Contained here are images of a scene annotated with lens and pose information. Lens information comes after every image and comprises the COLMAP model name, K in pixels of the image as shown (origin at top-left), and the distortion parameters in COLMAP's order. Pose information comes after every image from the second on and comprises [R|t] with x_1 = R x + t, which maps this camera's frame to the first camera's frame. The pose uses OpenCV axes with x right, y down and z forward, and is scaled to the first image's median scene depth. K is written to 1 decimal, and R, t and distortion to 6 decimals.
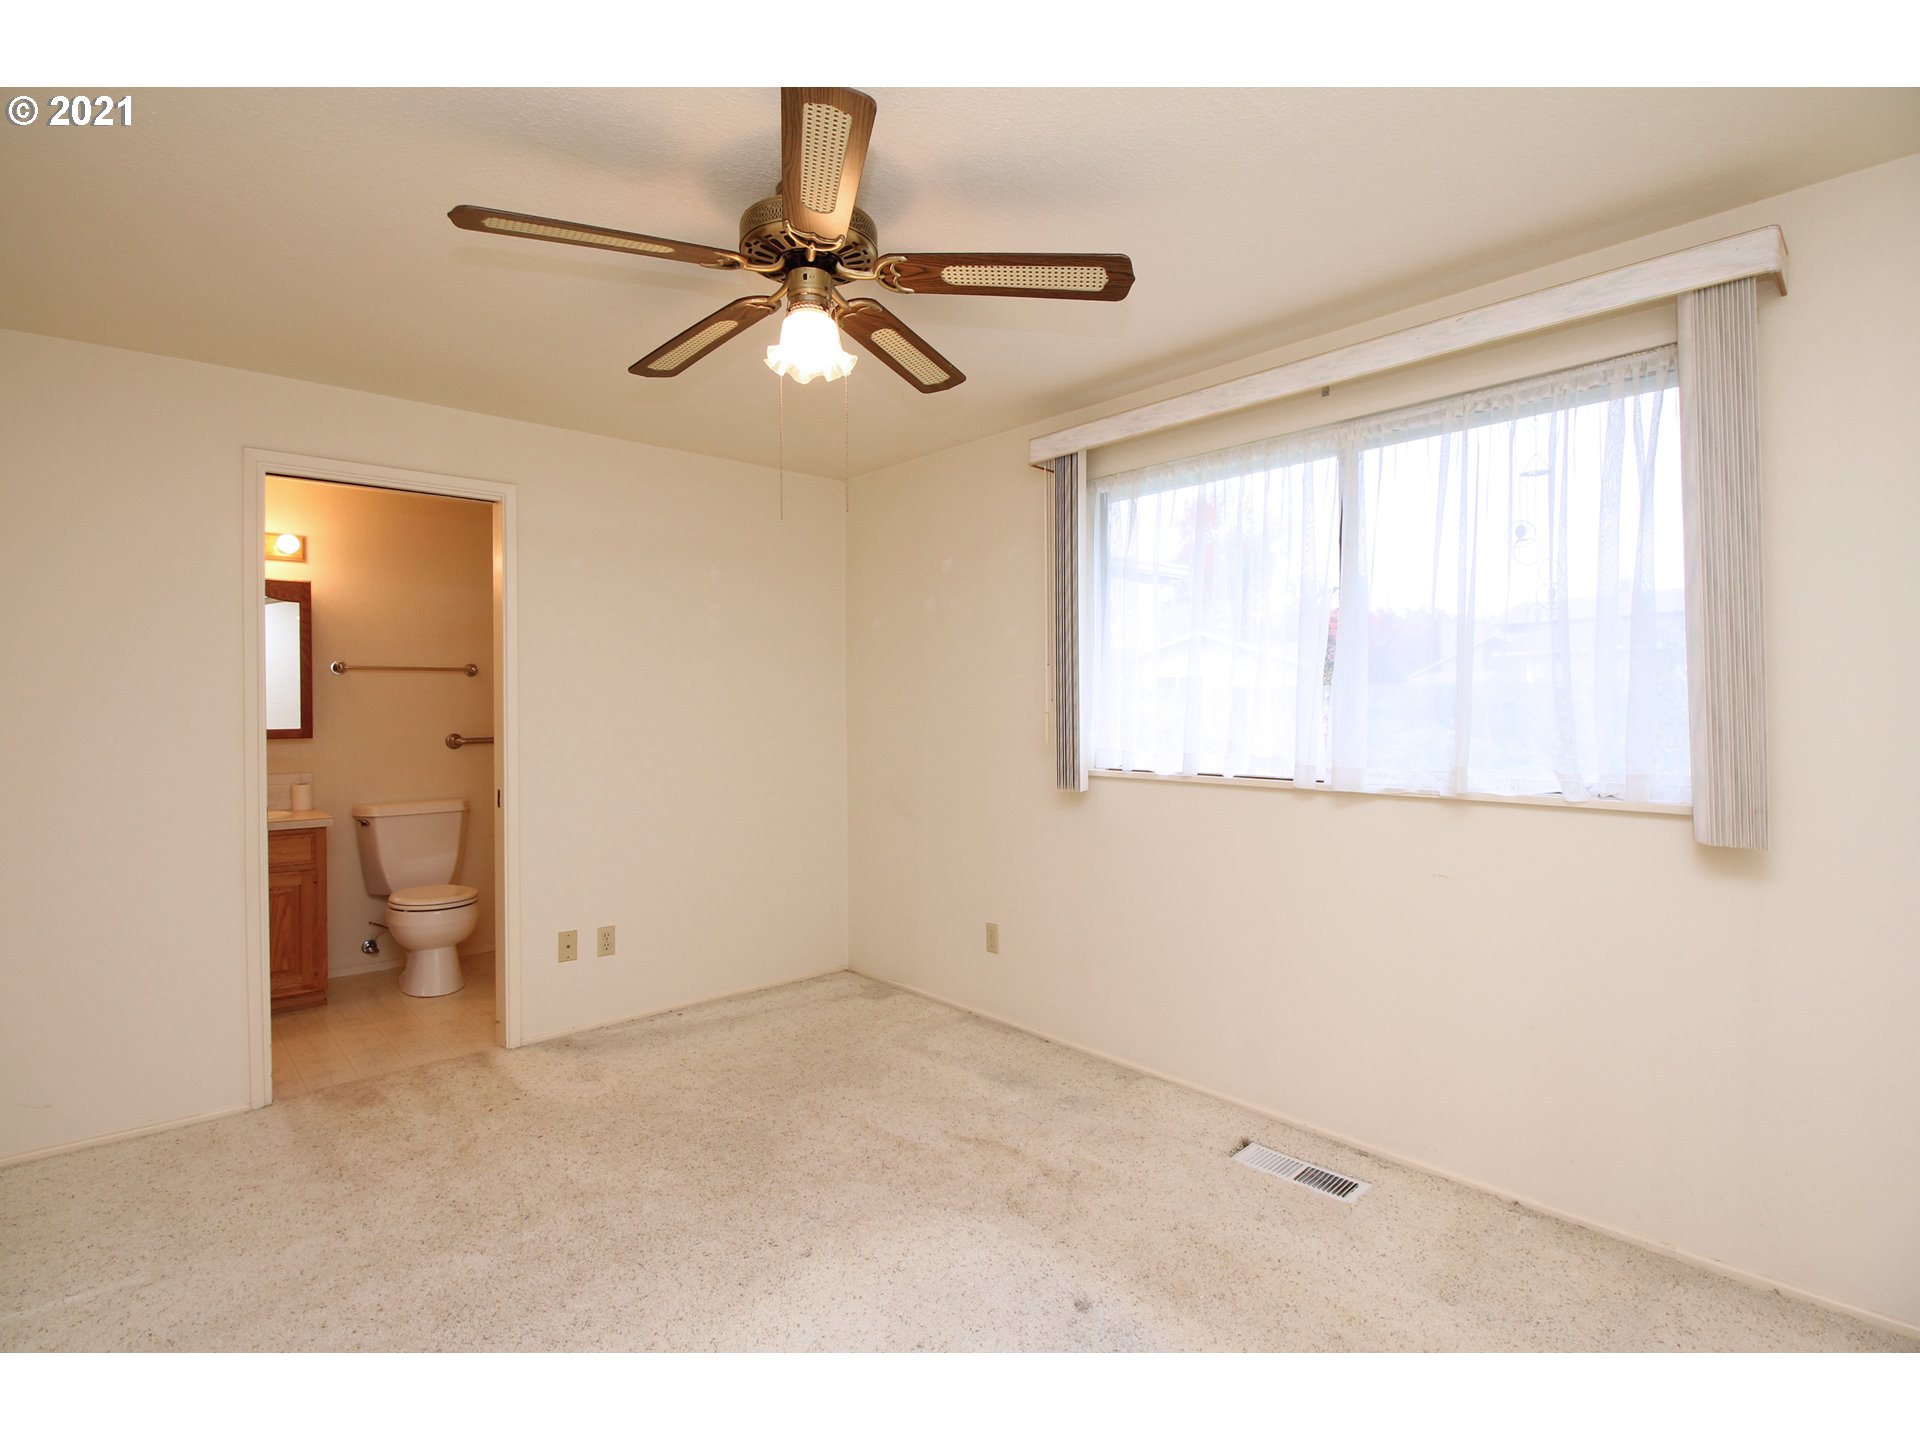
lens RADIAL K [[944.1, 0, 949.9], [0, 944.1, 694.7], [0, 0, 1]] dist [-0.001817, -0.009724]
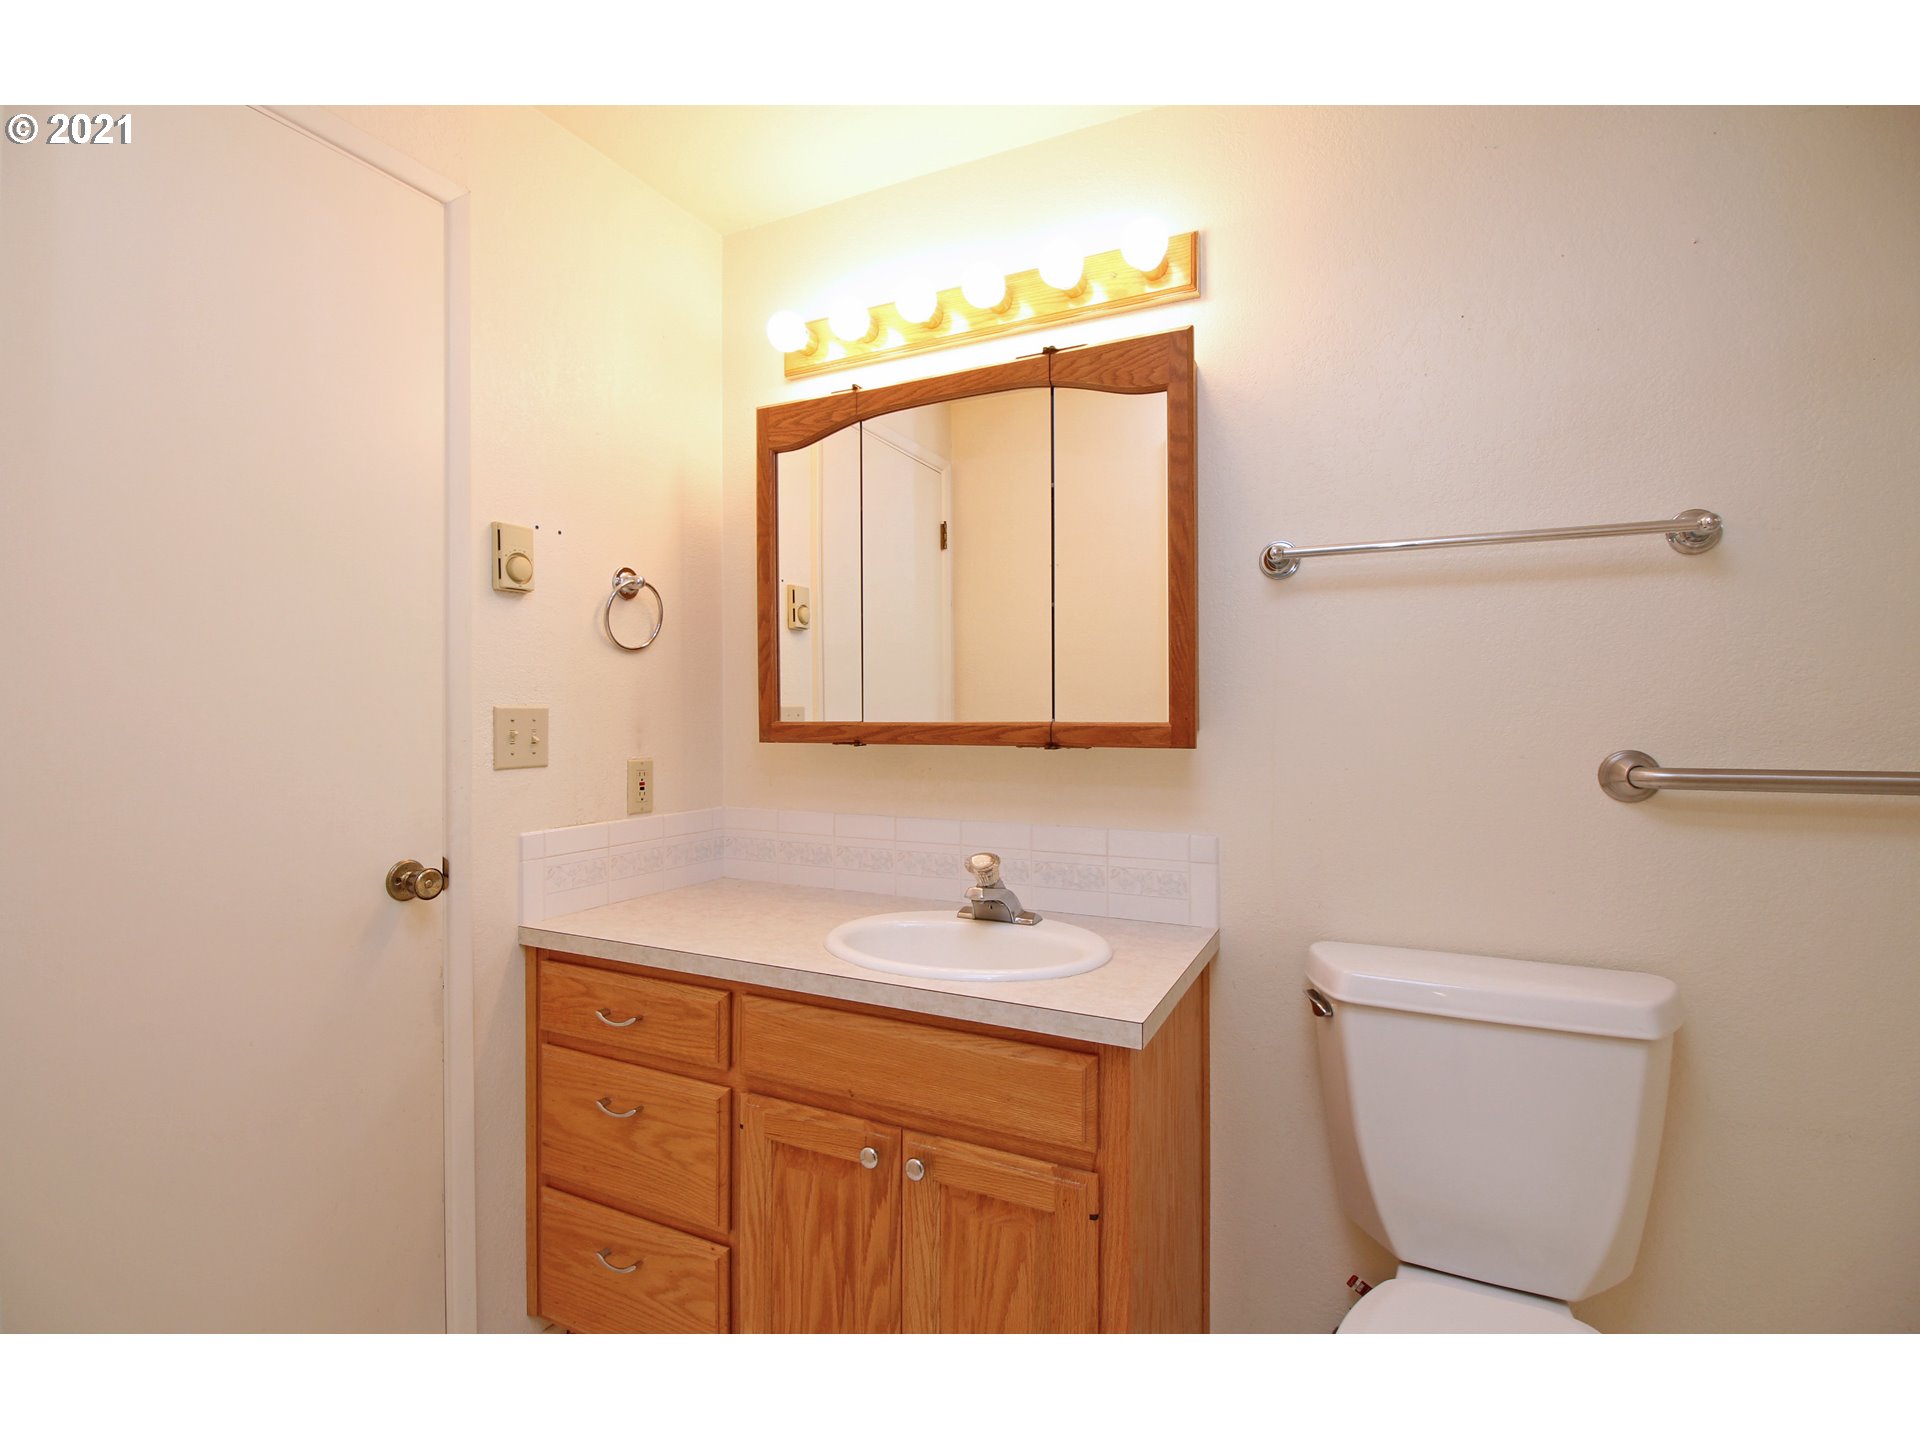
lens RADIAL K [[925.6, 0, 951.9], [0, 925.6, 712.5], [0, 0, 1]] dist [0.016922, -0.000283]
pose [[0.386890, 0.006984, -0.922100, -0.533140], [0.003196, 0.999955, 0.008915, 0.040462], [0.922120, -0.006396, 0.386850, 1.091531]]
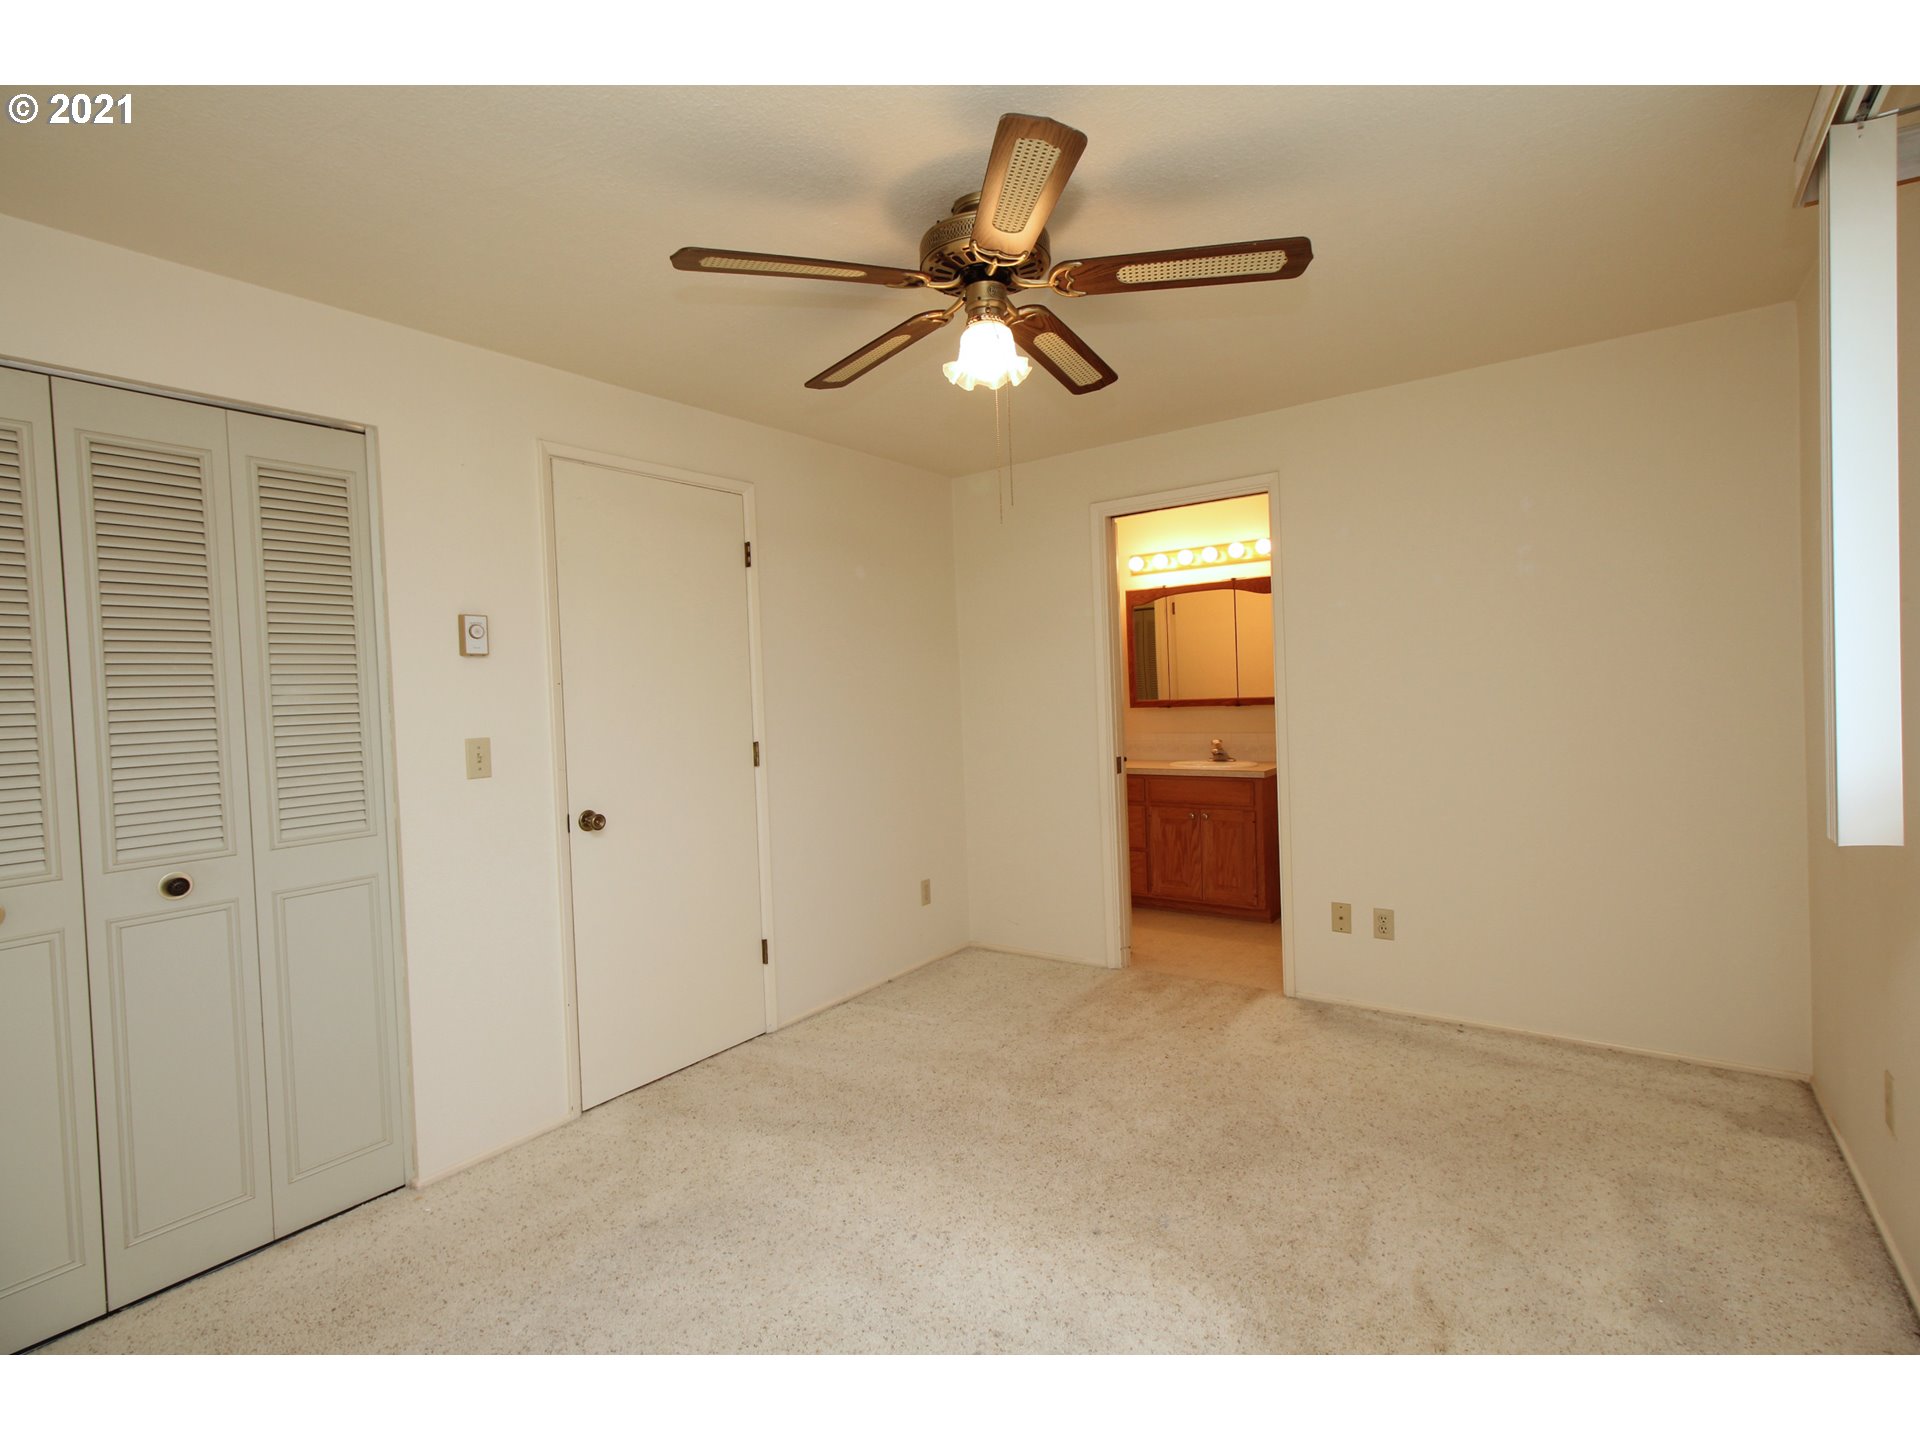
lens RADIAL K [[925.6, 0, 951.9], [0, 925.6, 712.5], [0, 0, 1]] dist [0.016922, -0.000283]
pose [[0.211004, 0.025248, -0.977159, 0.559806], [0.045482, 0.998330, 0.035616, -0.007245], [0.976426, -0.051959, 0.209504, 0.475045]]
